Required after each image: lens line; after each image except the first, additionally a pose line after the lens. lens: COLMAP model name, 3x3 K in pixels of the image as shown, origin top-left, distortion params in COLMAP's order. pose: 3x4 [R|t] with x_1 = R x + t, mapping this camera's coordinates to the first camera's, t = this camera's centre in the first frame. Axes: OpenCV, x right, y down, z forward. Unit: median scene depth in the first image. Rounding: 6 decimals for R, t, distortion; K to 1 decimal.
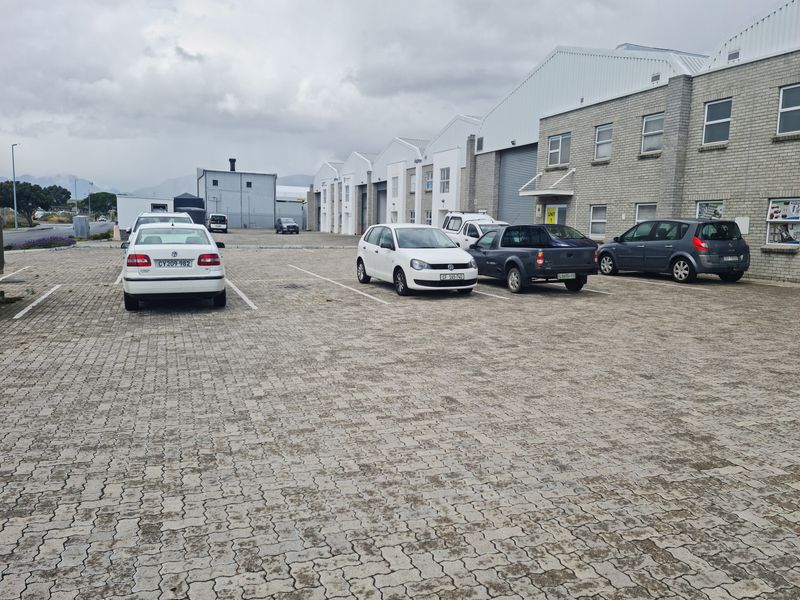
lens RADIAL K [[629.1, 0, 396.3], [0, 629.1, 303.1], [0, 0, 1]] dist [0.104268, -0.099594]
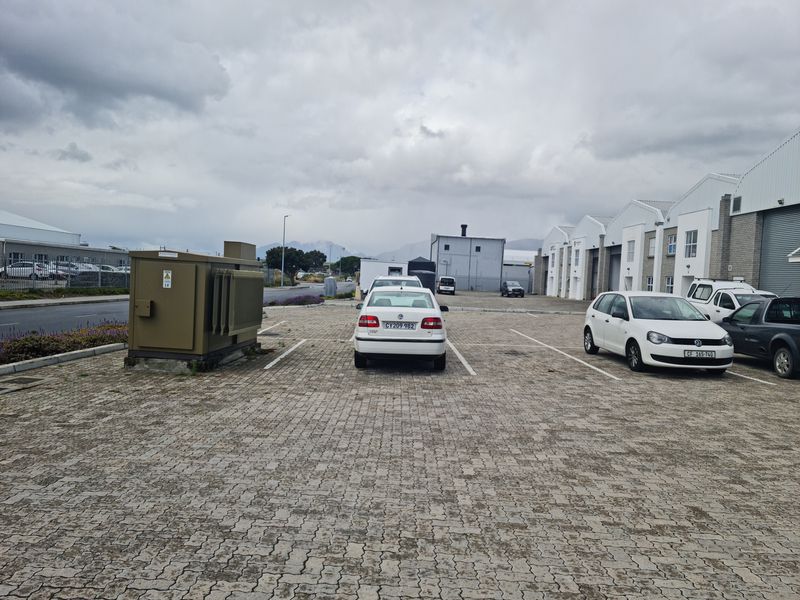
lens RADIAL K [[629.1, 0, 398.6], [0, 629.1, 297.5], [0, 0, 1]] dist [0.104268, -0.099594]
pose [[0.939408, 0.028953, -0.341577, -0.000963], [-0.065385, 0.993267, -0.095631, -0.006716], [0.336508, 0.112171, 0.934976, 0.025526]]
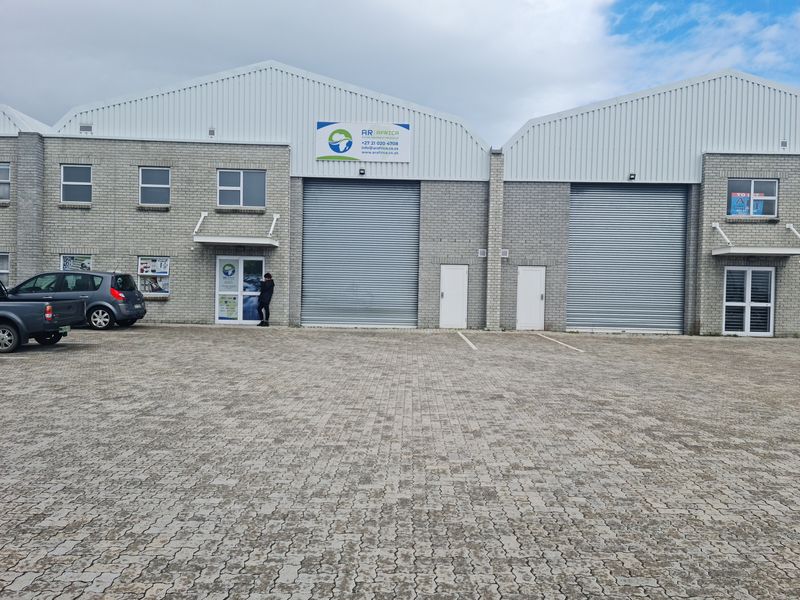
lens RADIAL K [[629.1, 0, 404.2], [0, 629.1, 306.9], [0, 0, 1]] dist [0.104268, -0.099594]
pose [[0.346075, -0.040943, 0.937313, -0.469311], [0.103930, 0.994572, 0.005071, -0.026456], [-0.932433, 0.095660, 0.348451, 0.157163]]
